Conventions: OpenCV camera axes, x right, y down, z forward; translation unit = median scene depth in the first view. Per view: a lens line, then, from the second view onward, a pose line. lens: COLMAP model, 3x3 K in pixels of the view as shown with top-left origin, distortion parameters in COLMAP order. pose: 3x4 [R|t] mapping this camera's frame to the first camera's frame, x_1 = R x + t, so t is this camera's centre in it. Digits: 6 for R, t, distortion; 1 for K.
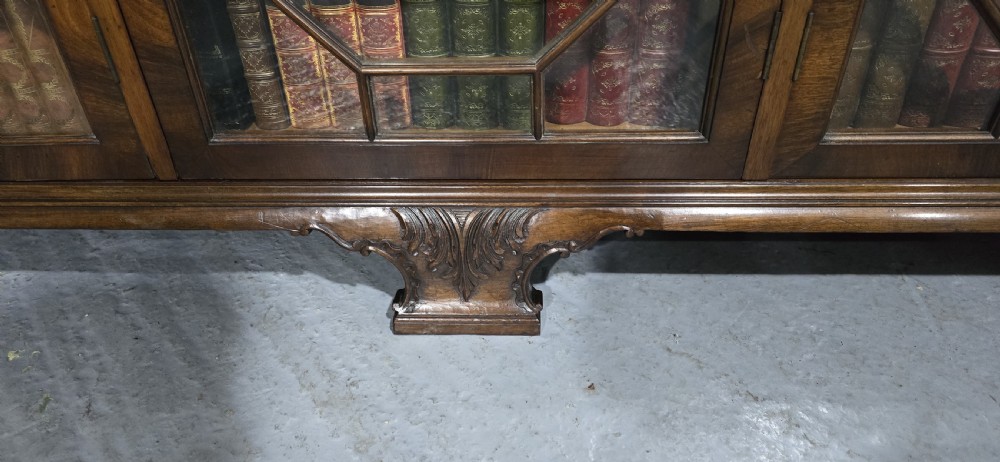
lens RADIAL K [[687.4, 0, 492.5], [0, 687.4, 227.8], [0, 0, 1]] dist [0.083523, -0.083663]
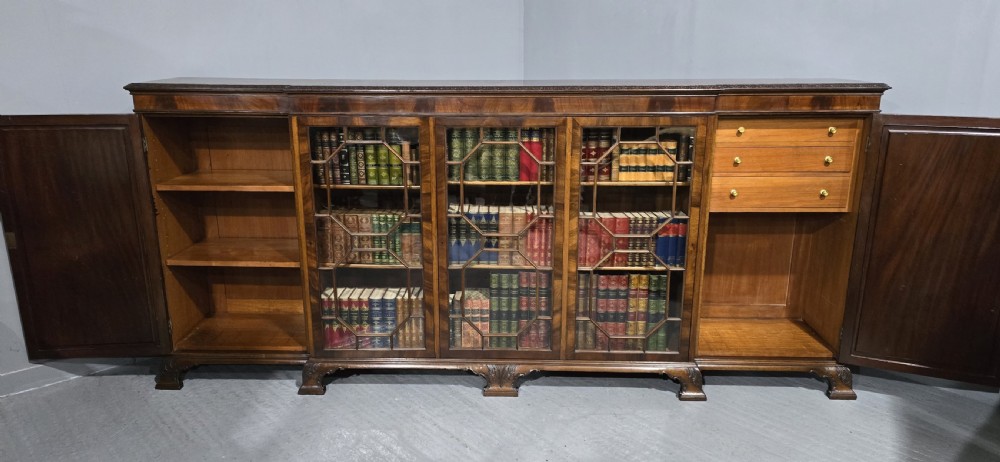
lens RADIAL K [[687.4, 0, 492.4], [0, 687.4, 224.1], [0, 0, 1]] dist [0.083523, -0.083663]
pose [[0.999746, 0.020235, 0.009913, -0.165279], [-0.015633, 0.939740, -0.341532, 0.659948], [-0.016227, 0.341290, 0.939818, -3.641970]]
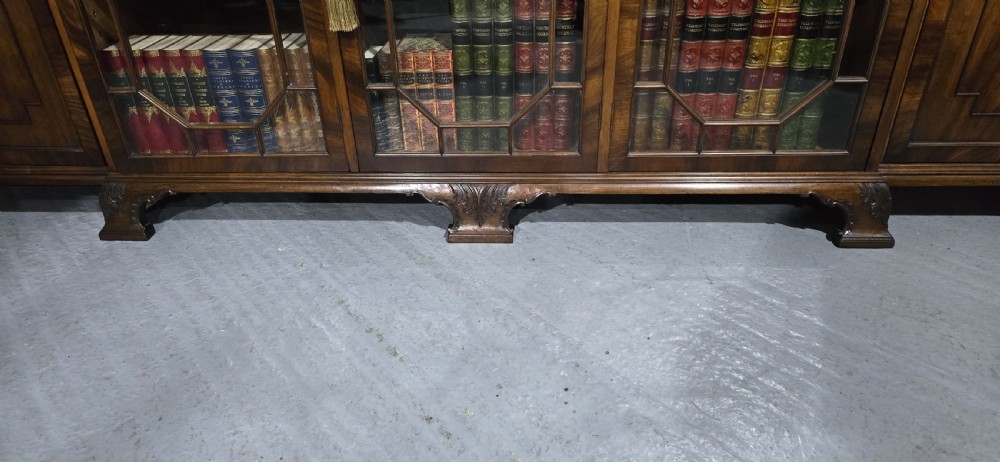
lens RADIAL K [[687.4, 0, 486.5], [0, 687.4, 235.7], [0, 0, 1]] dist [0.083523, -0.083663]
pose [[0.999446, 0.008706, -0.032133, 0.057809], [-0.011140, 0.997018, -0.076363, 0.322161], [0.031372, 0.076679, 0.996562, -1.303820]]
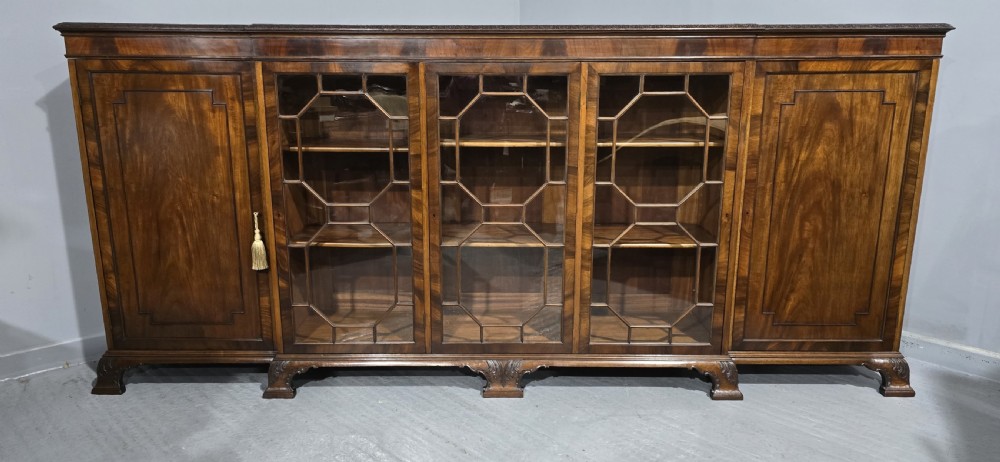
lens RADIAL K [[687.4, 0, 494.5], [0, 687.4, 240.7], [0, 0, 1]] dist [0.083523, -0.083663]
pose [[0.999166, 0.016609, 0.037315, -0.250767], [-0.001491, 0.927812, -0.373044, 0.801716], [-0.040817, 0.372677, 0.927063, -2.894530]]
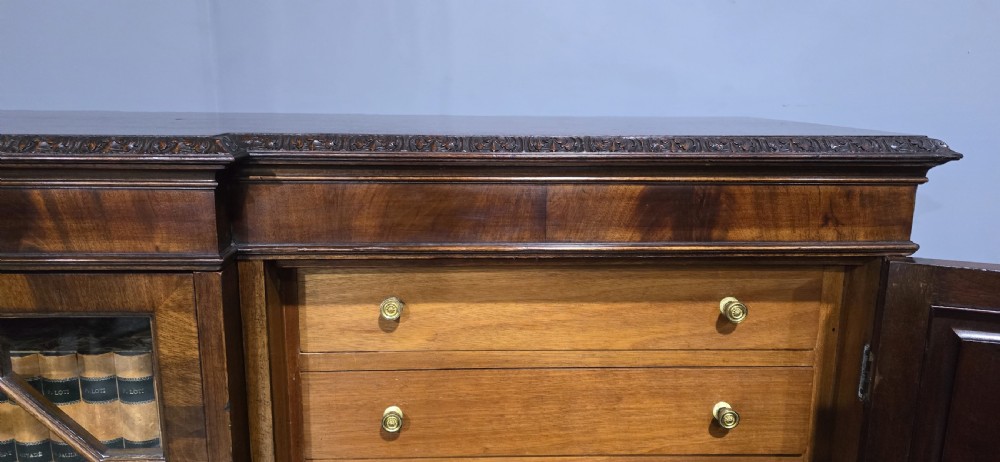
lens RADIAL K [[687.4, 0, 495.3], [0, 687.4, 230.9], [0, 0, 1]] dist [0.083523, -0.083663]
pose [[0.997210, 0.017769, 0.072496, 1.485387], [0.011554, 0.922794, -0.385120, -1.067998], [-0.073742, 0.384883, 0.920015, -0.899839]]
